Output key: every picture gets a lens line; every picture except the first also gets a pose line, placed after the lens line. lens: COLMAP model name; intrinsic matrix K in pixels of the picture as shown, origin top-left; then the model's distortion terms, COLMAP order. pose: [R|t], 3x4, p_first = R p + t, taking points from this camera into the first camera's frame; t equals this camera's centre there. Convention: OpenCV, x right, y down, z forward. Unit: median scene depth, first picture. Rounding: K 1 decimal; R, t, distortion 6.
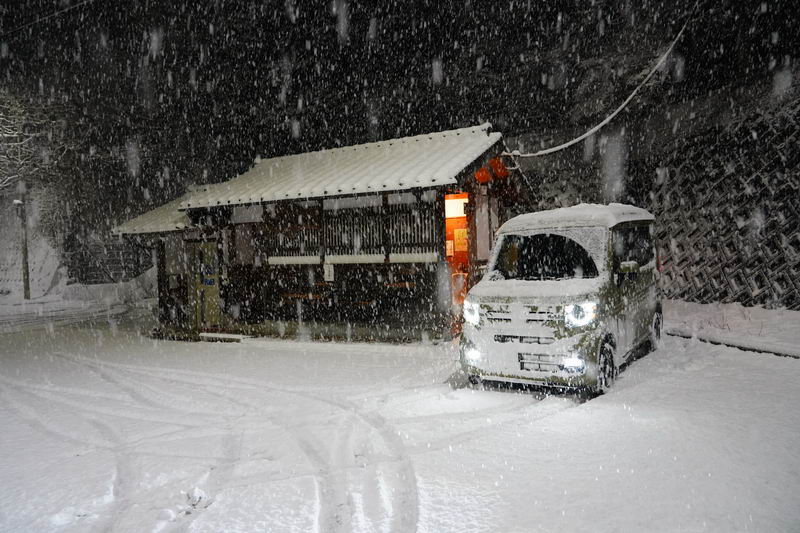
lens RADIAL K [[541.6, 0, 406.0], [0, 541.6, 266.9], [0, 0, 1]] dist [-0.019702, 0.004211]
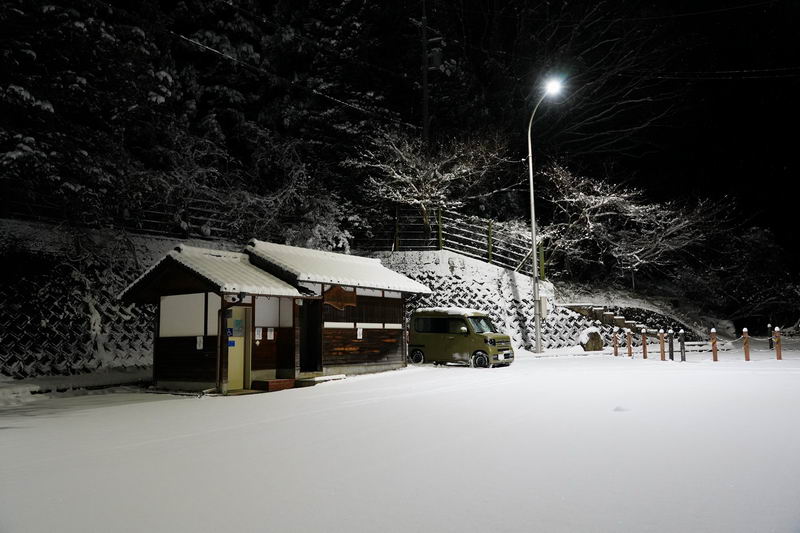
lens RADIAL K [[645.7, 0, 396.1], [0, 645.7, 277.8], [0, 0, 1]] dist [0.009817, 0.000374]
pose [[0.083468, 0.124911, 0.988651, -2.161431], [0.043395, 0.990716, -0.128835, 0.102934], [-0.995565, 0.053656, 0.077272, 0.759356]]
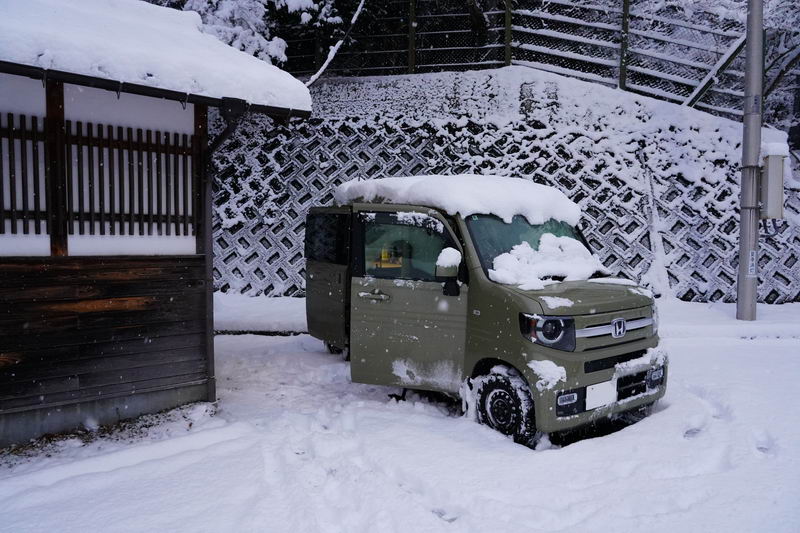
lens RADIAL K [[541.6, 0, 406.0], [0, 541.6, 266.9], [0, 0, 1]] dist [-0.019702, 0.004211]
pose [[0.350488, -0.013309, 0.936473, -0.326898], [0.013005, 0.999872, 0.009342, 0.000748], [-0.936477, 0.008905, 0.350616, 0.580300]]
